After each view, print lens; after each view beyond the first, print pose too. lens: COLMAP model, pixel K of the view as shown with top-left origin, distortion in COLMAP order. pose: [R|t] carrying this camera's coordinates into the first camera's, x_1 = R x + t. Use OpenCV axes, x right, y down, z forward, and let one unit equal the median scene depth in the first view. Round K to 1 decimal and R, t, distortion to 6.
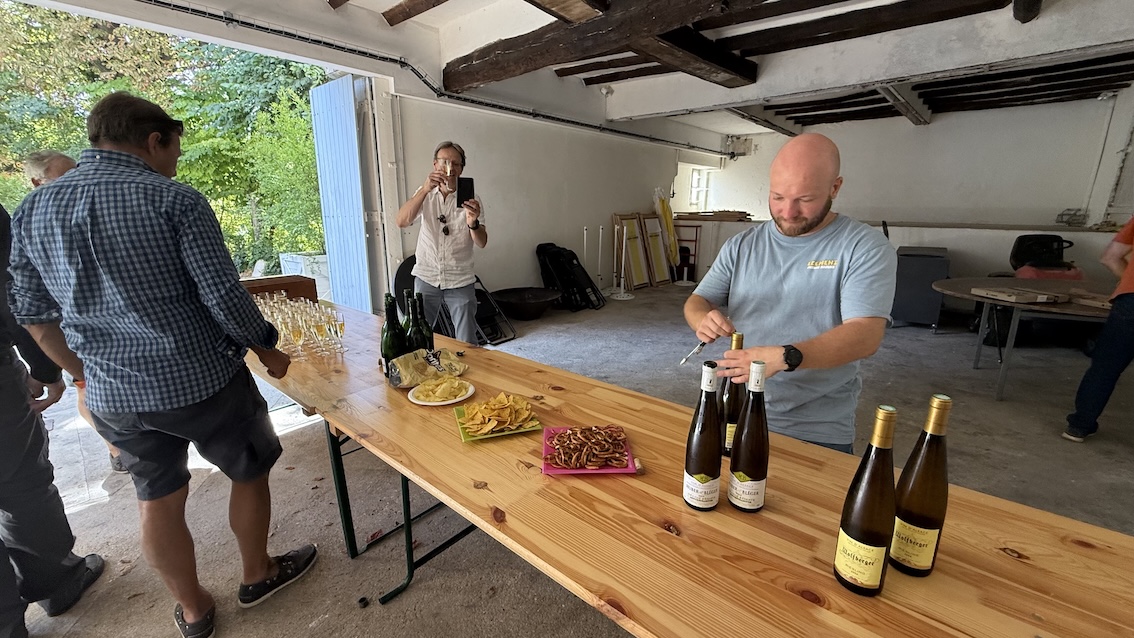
lens RADIAL K [[455.0, 0, 560.8], [0, 455.0, 317.2], [0, 0, 1]] dist [-0.000124, 0.000560]
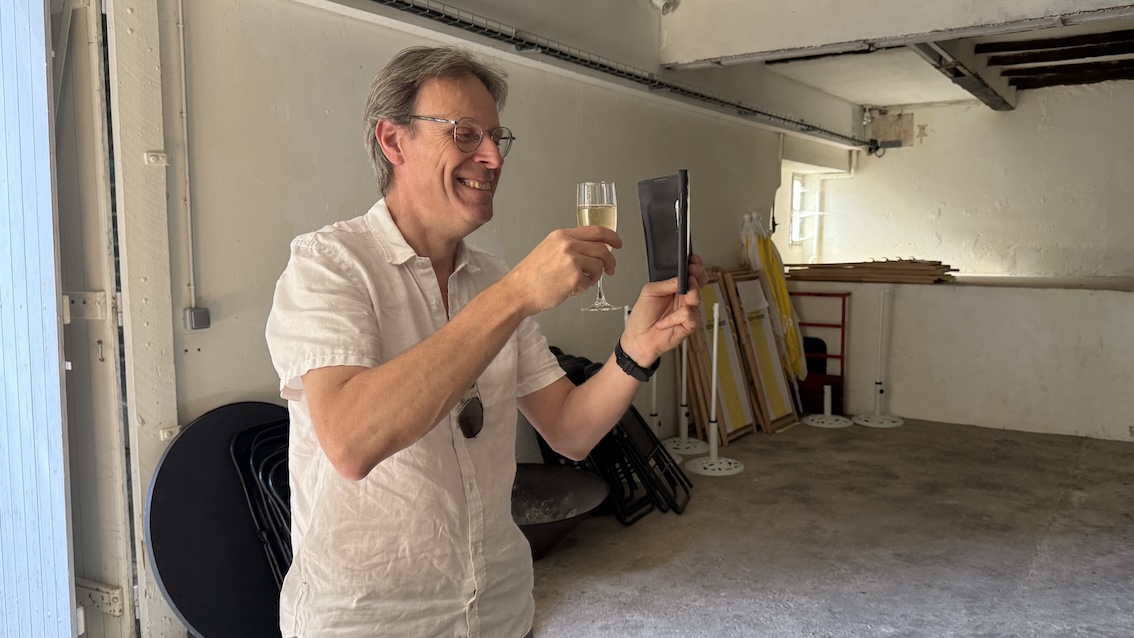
lens RADIAL K [[852.1, 0, 572.1], [0, 852.1, 324.6], [0, 0, 1]] dist [0.084214, -0.139620]
pose [[0.992081, -0.019604, 0.124062, -0.091271], [0.036858, 0.989696, -0.138356, -0.070391], [-0.120071, 0.141833, 0.982581, 0.220565]]
